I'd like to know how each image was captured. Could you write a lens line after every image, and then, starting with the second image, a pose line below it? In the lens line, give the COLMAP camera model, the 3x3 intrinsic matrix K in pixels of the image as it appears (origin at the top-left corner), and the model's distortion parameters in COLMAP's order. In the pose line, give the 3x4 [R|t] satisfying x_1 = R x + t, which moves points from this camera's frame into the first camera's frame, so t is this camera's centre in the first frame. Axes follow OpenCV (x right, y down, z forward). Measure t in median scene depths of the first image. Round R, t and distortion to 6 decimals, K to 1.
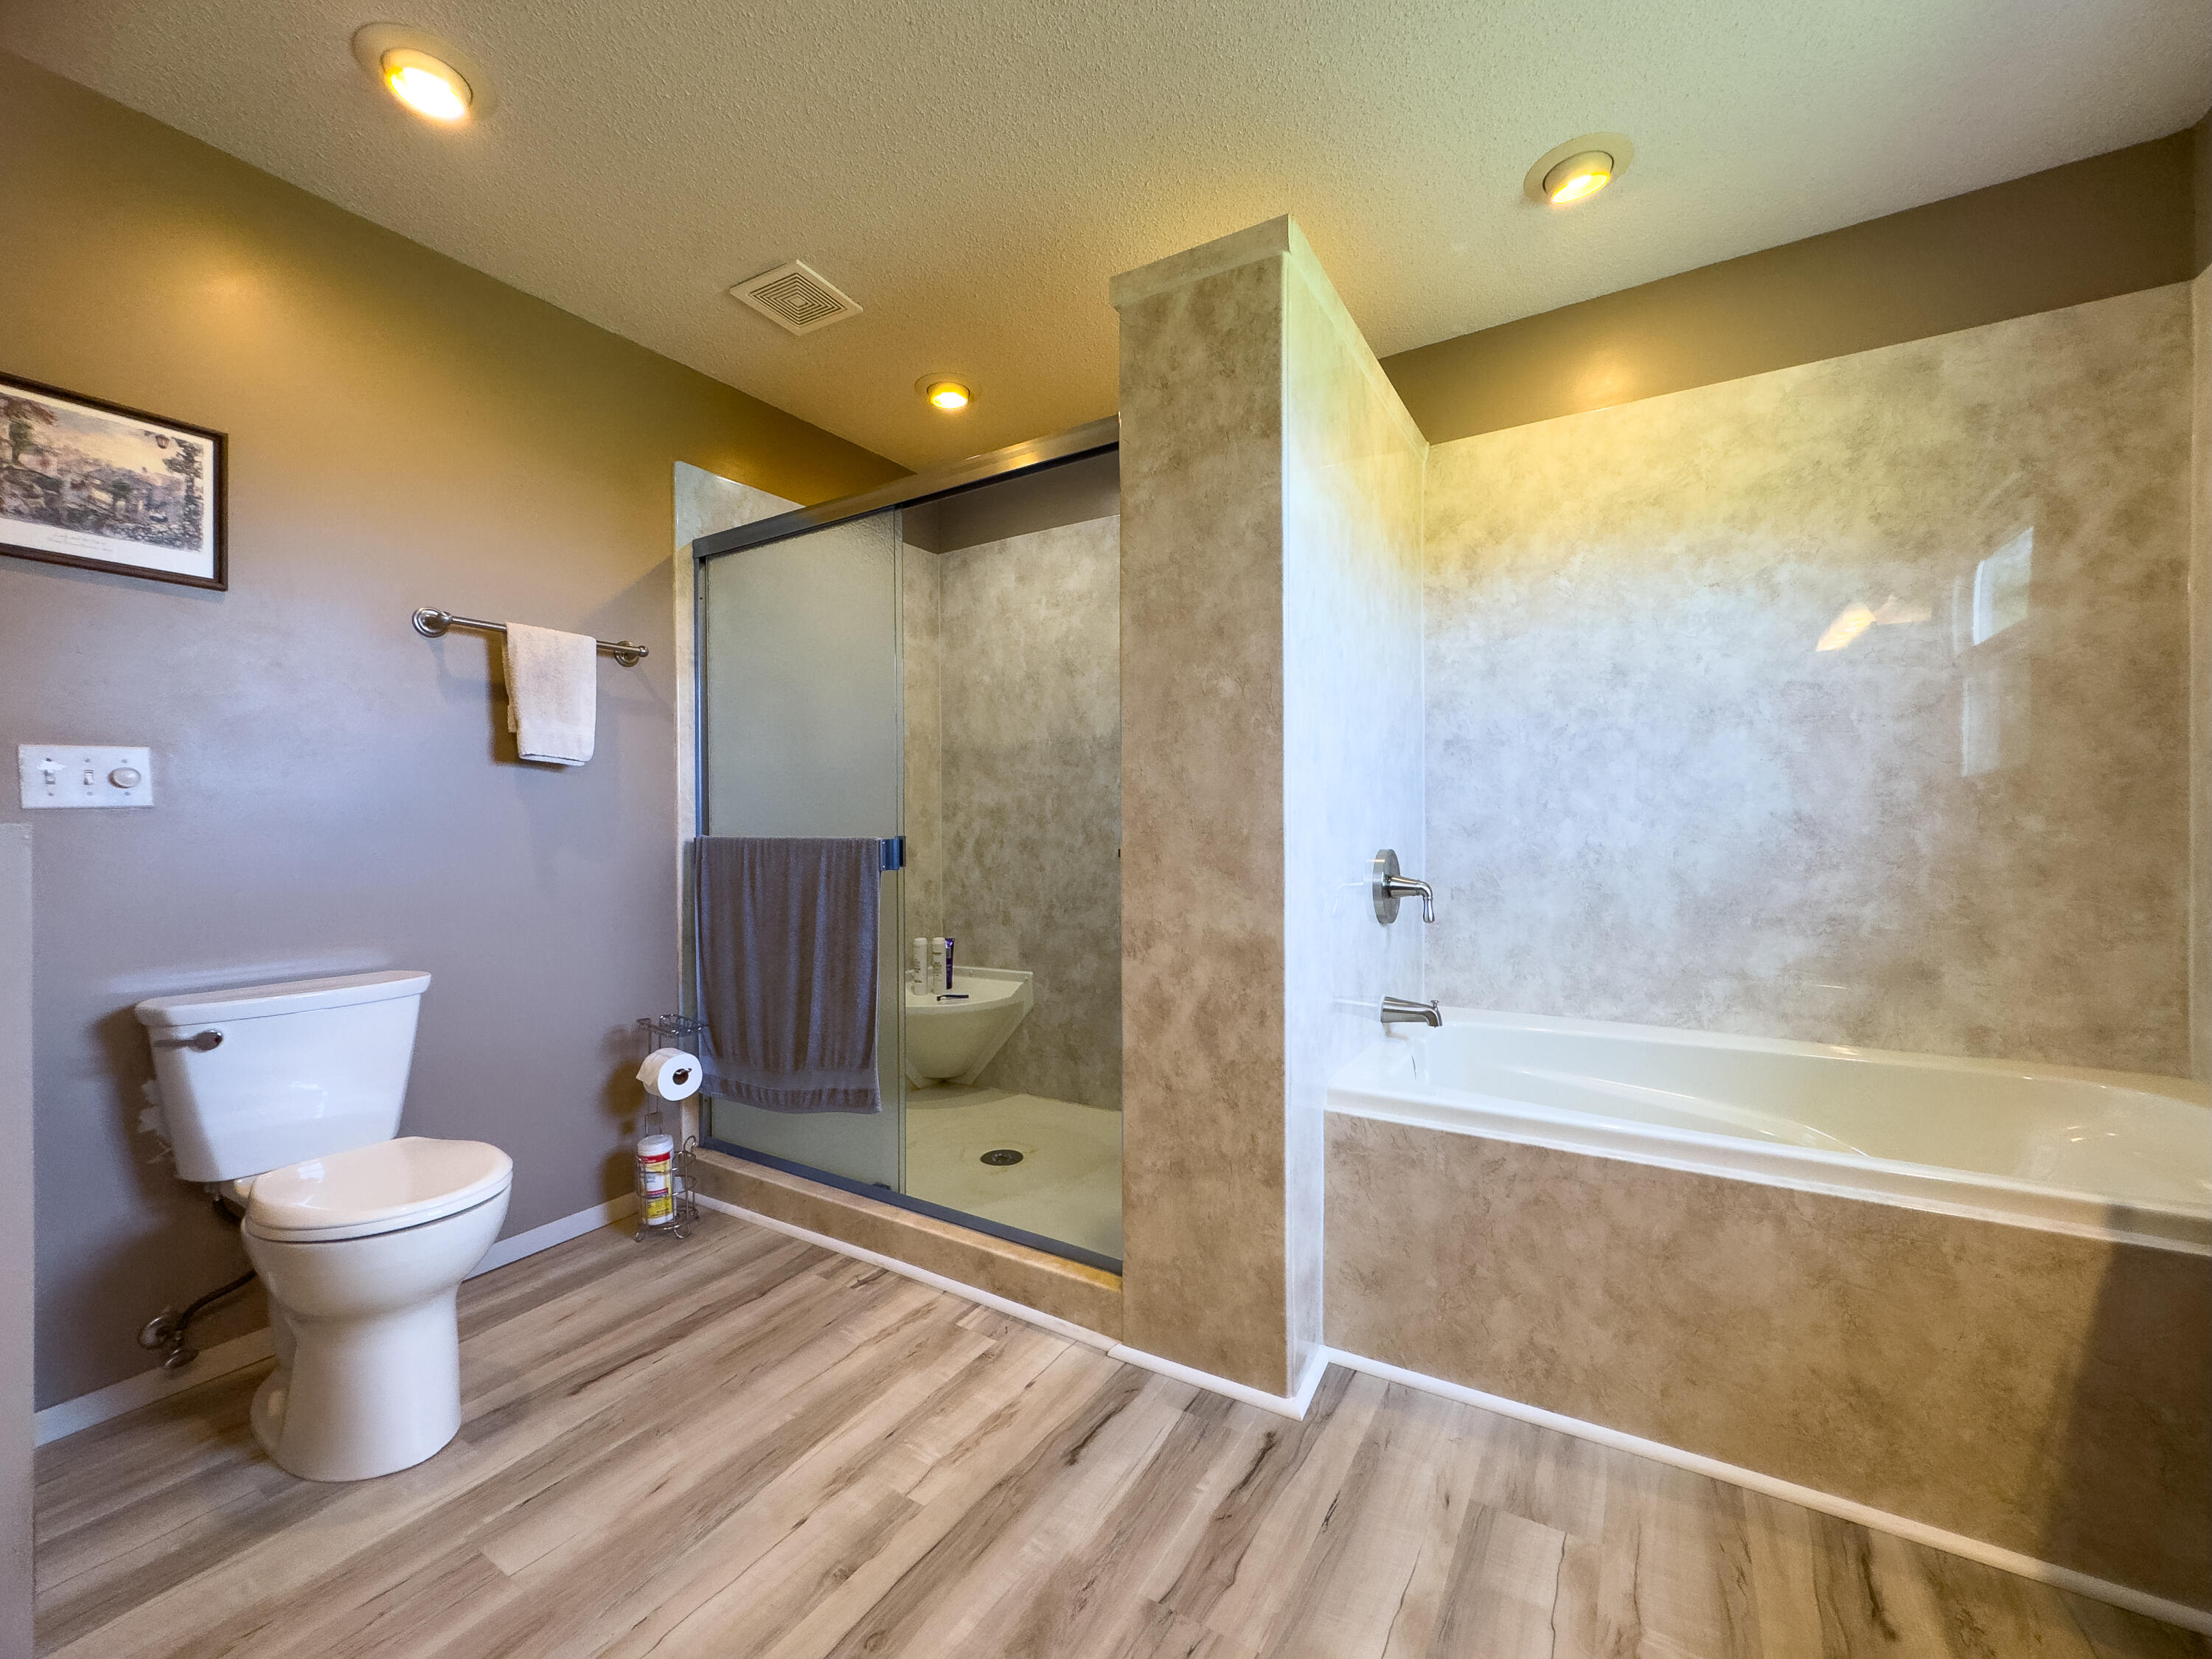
lens RADIAL K [[884.6, 0, 1106.6], [0, 884.6, 827.8], [0, 0, 1]] dist [-0.005490, 0.000705]
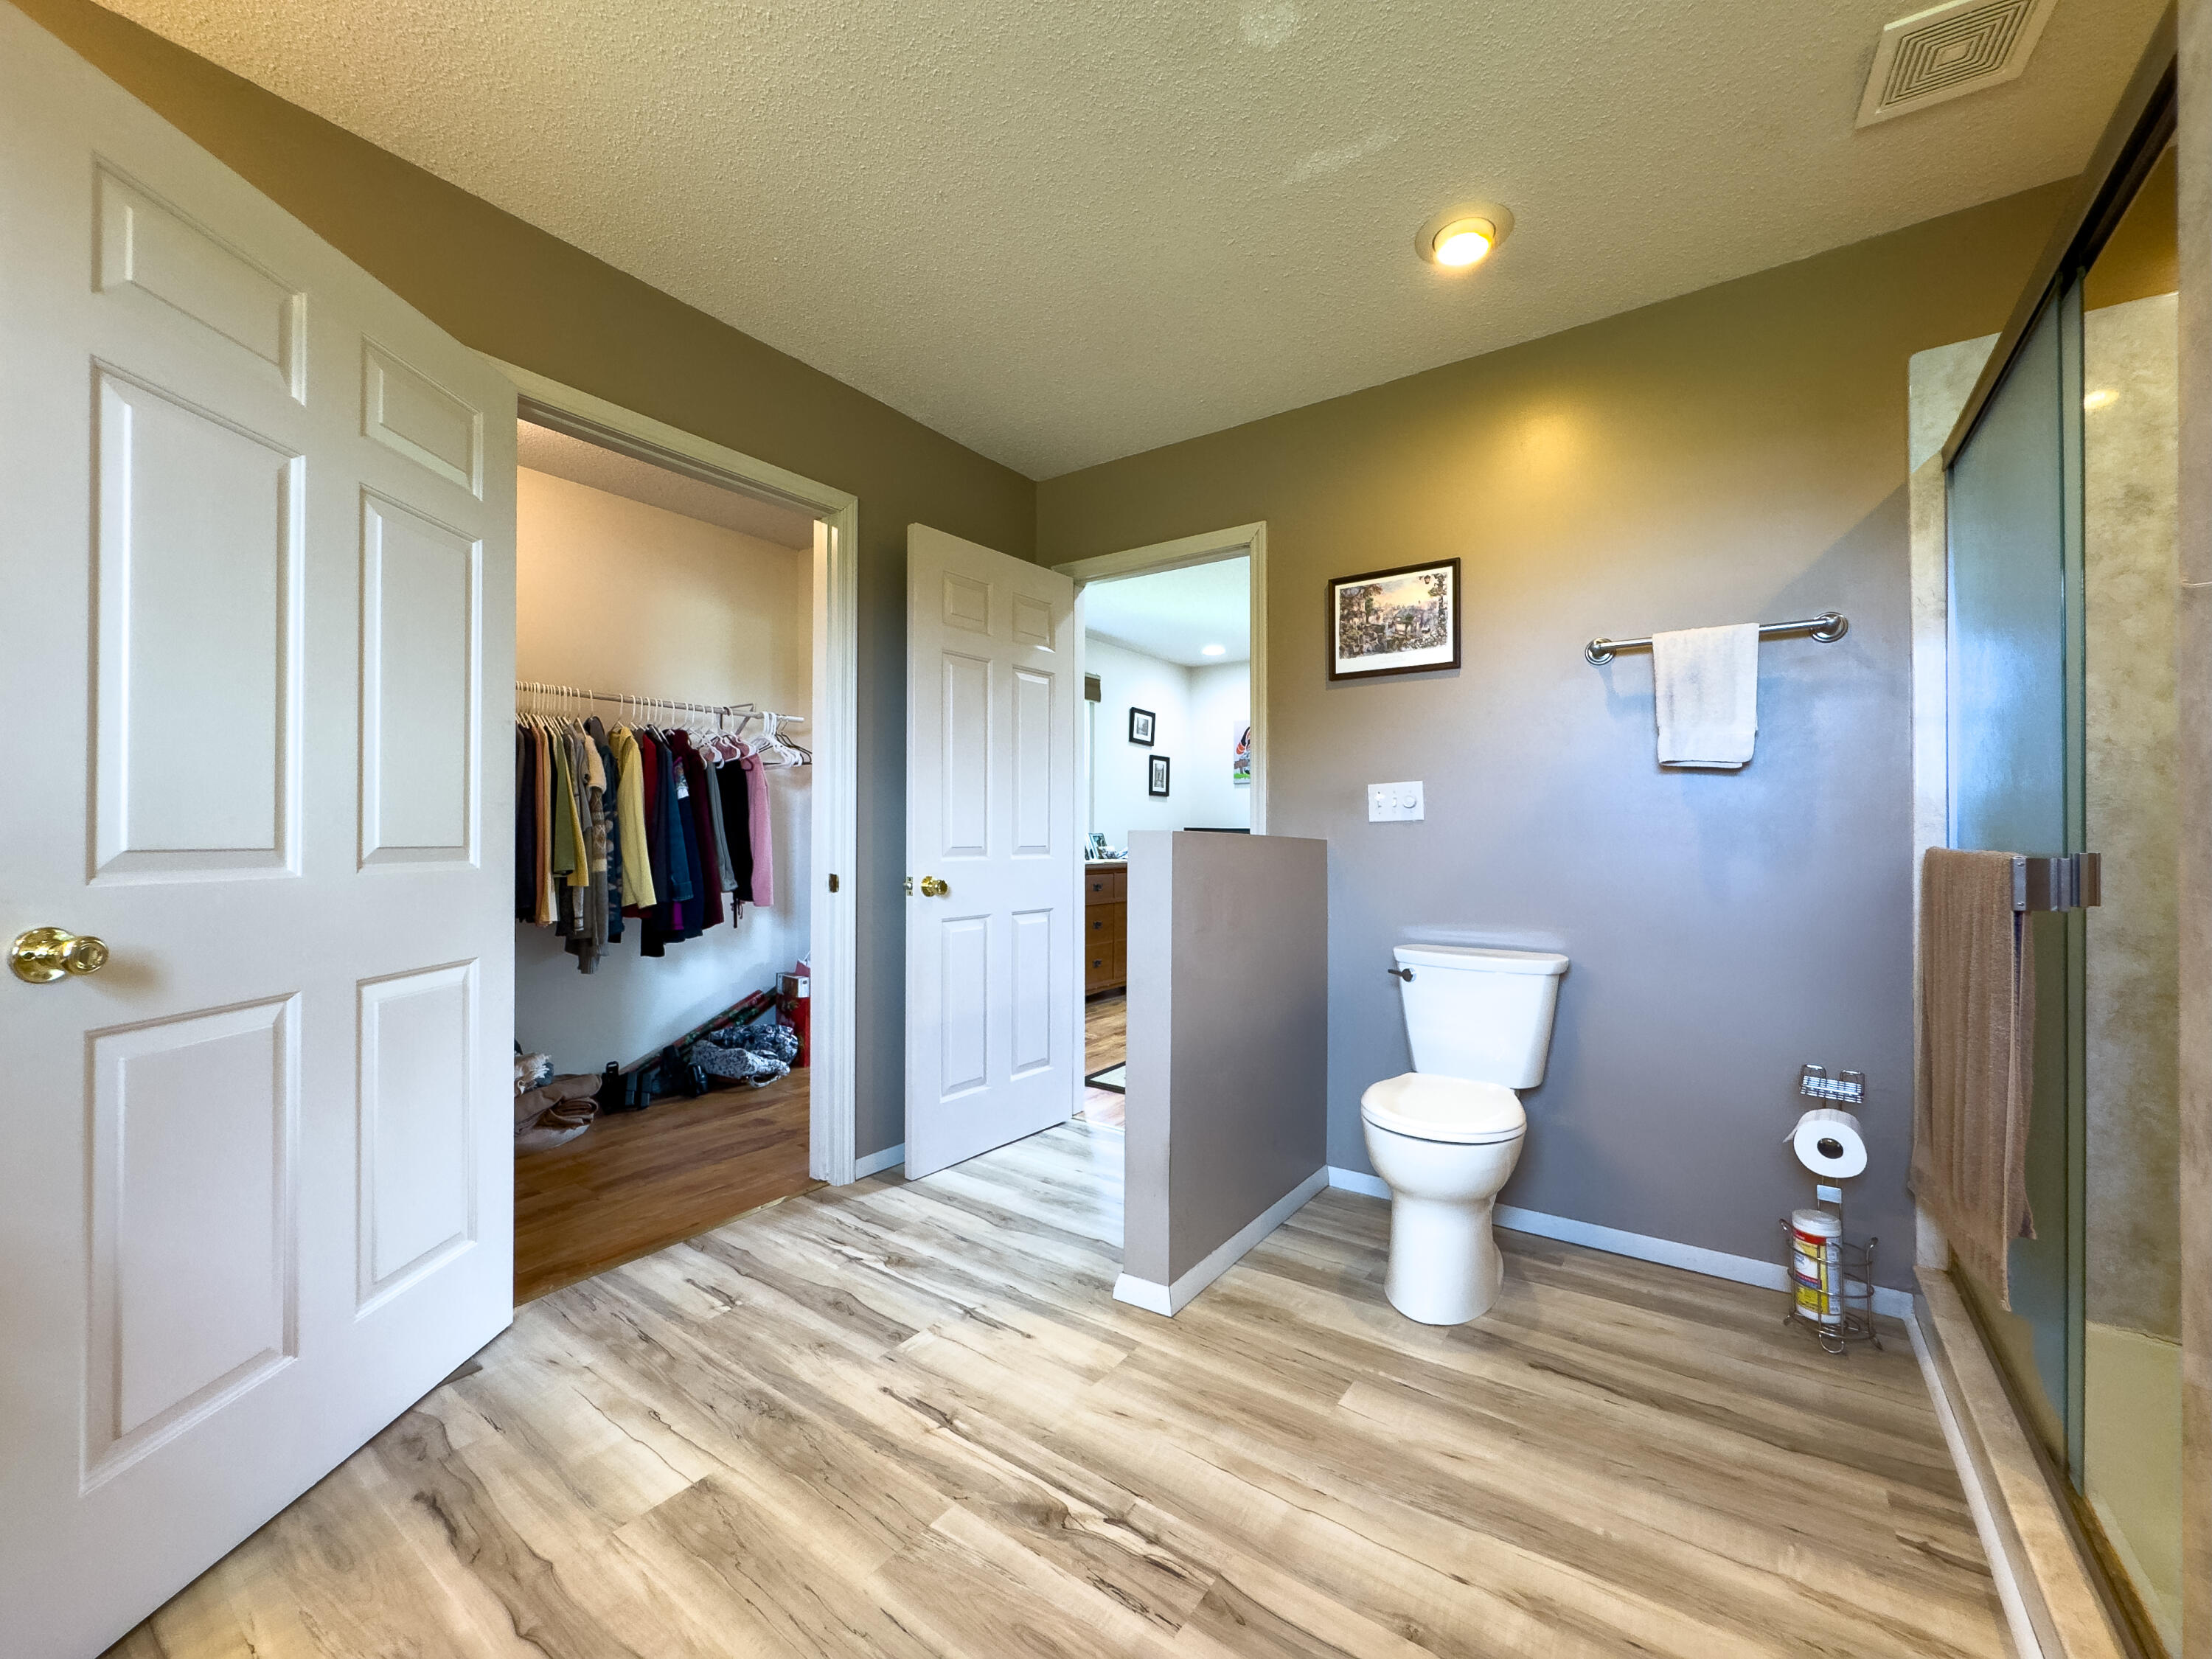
lens RADIAL K [[884.6, 0, 1109.6], [0, 884.6, 836.7], [0, 0, 1]] dist [-0.005490, 0.000705]
pose [[-0.064240, 0.006294, -0.997915, 0.469649], [-0.006566, 0.999956, 0.006729, -0.001677], [0.997913, 0.006985, -0.064196, 0.533375]]
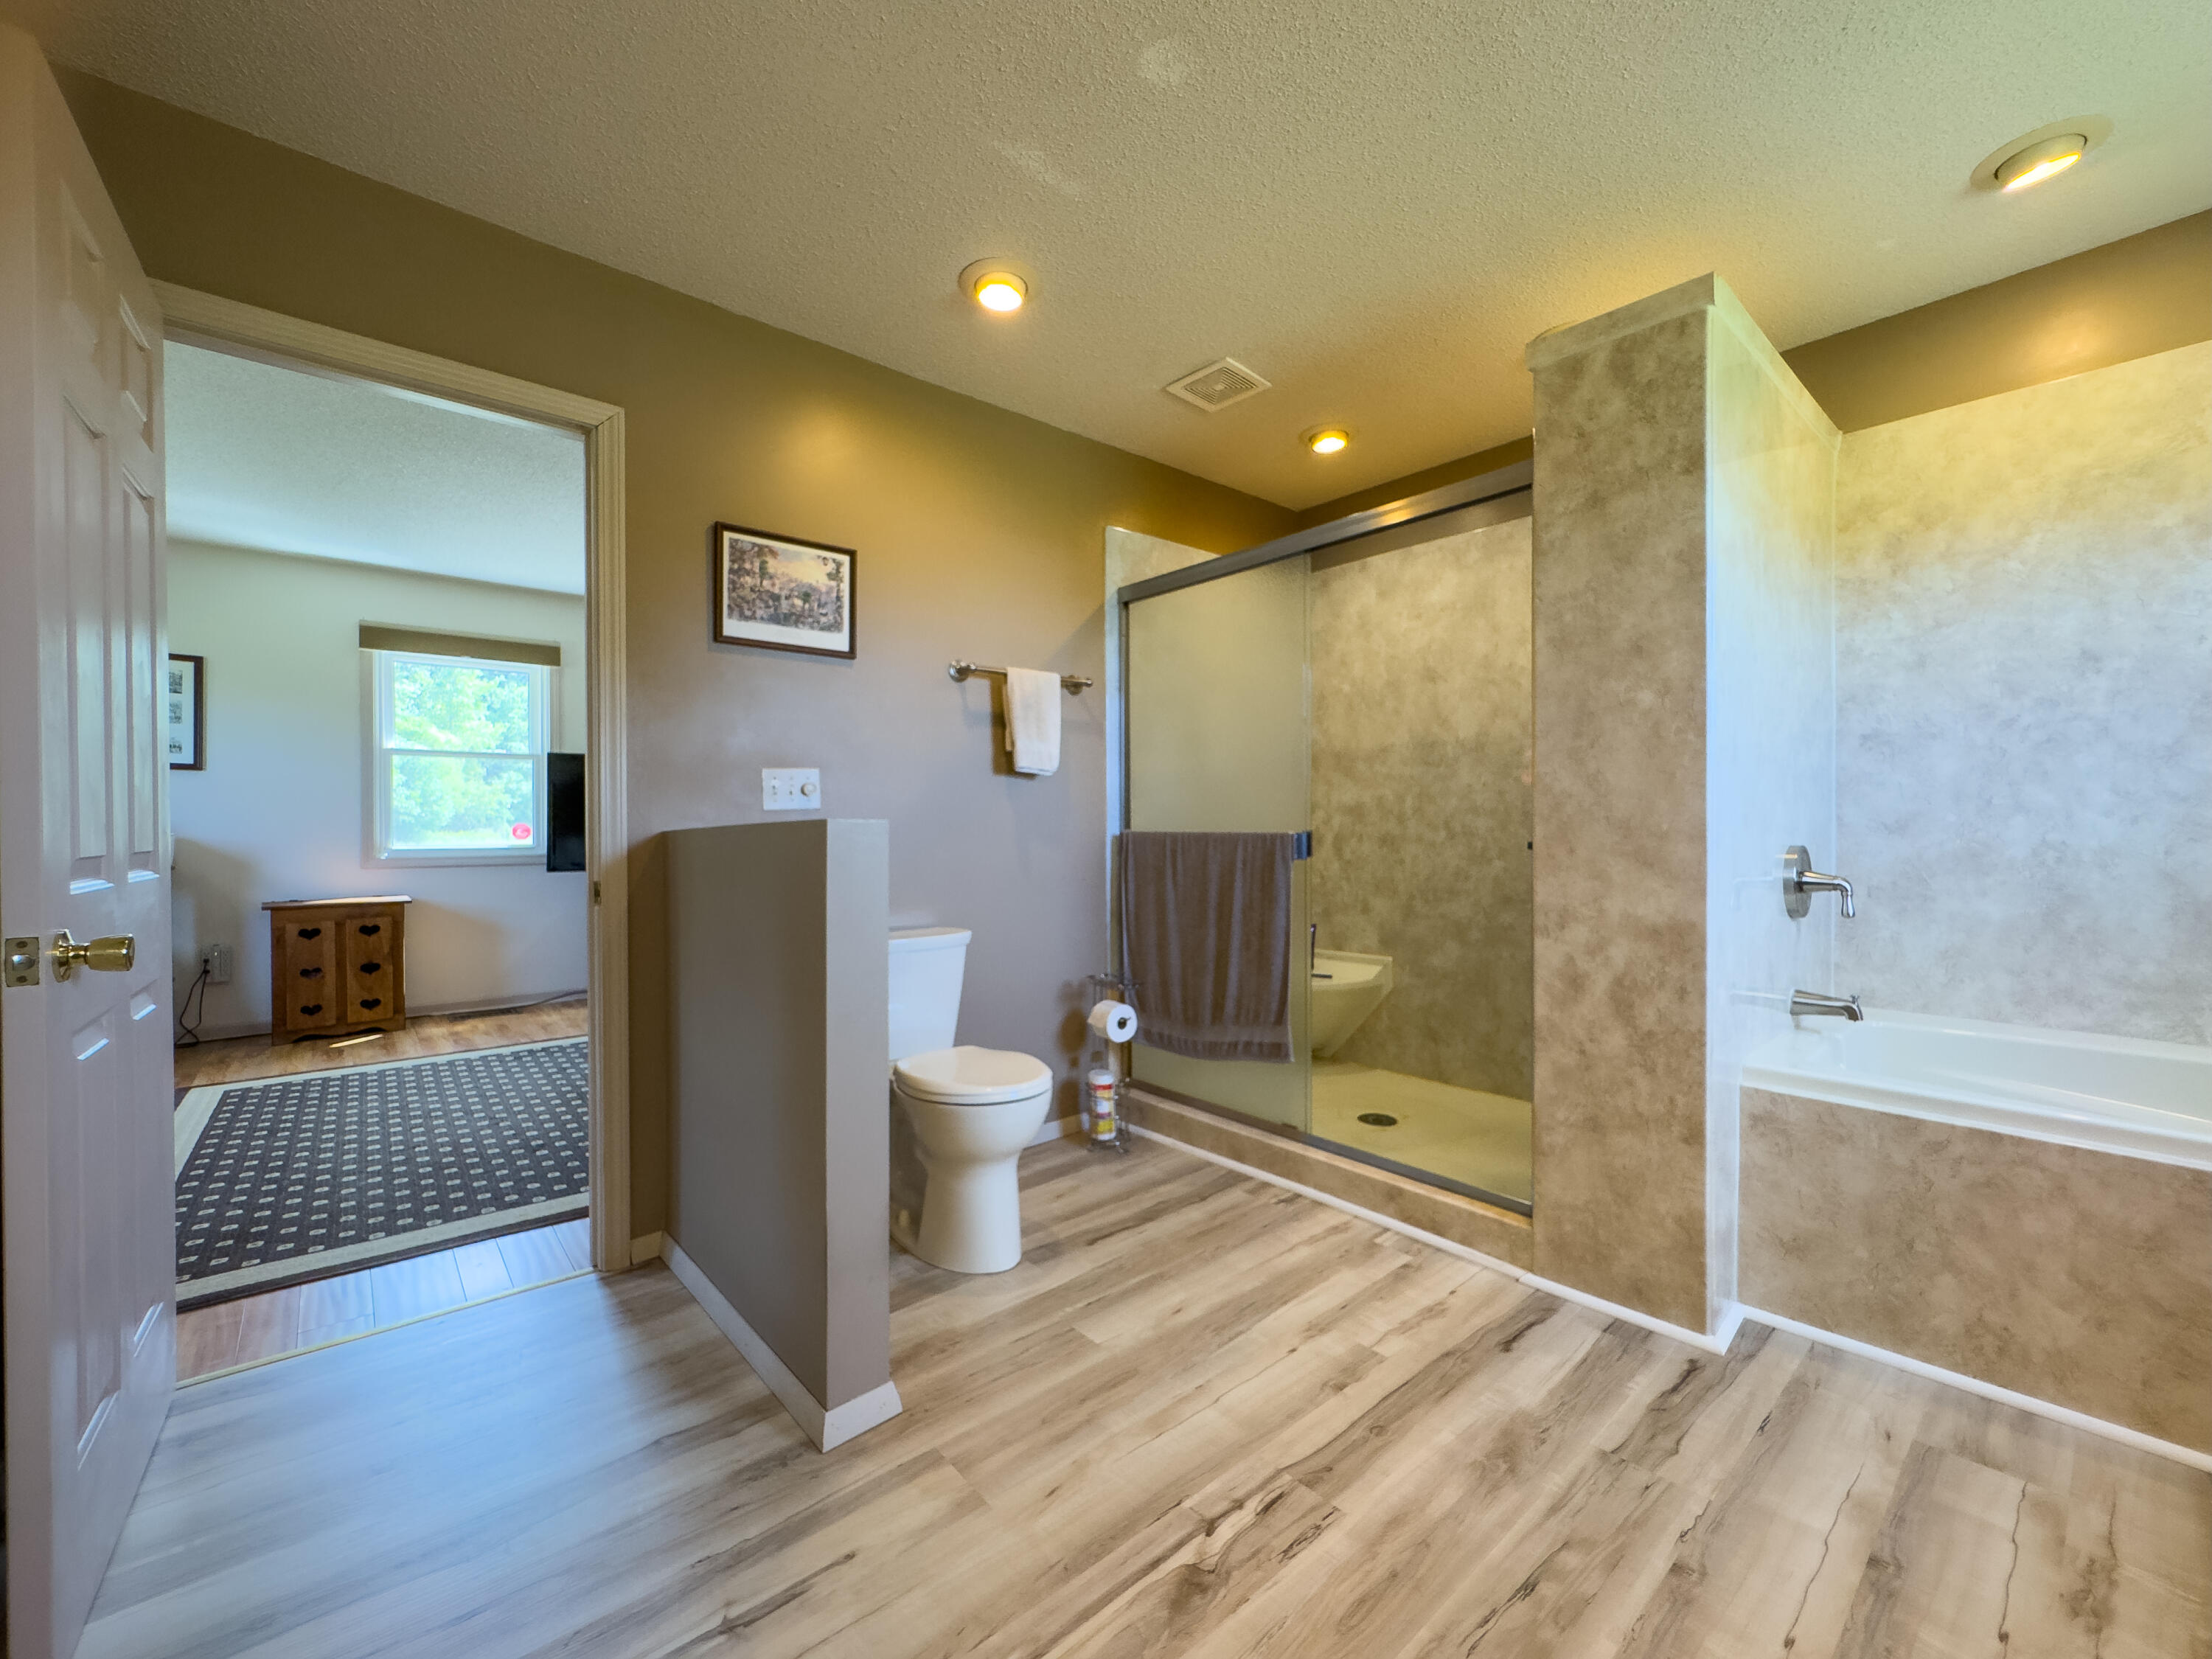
lens RADIAL K [[884.6, 0, 1112.8], [0, 884.6, 828.8], [0, 0, 1]] dist [-0.005490, 0.000705]
pose [[0.953244, 0.002622, -0.302191, -0.159892], [-0.001349, 0.999989, 0.004420, 0.002399], [0.302200, -0.003806, 0.953237, -0.259331]]
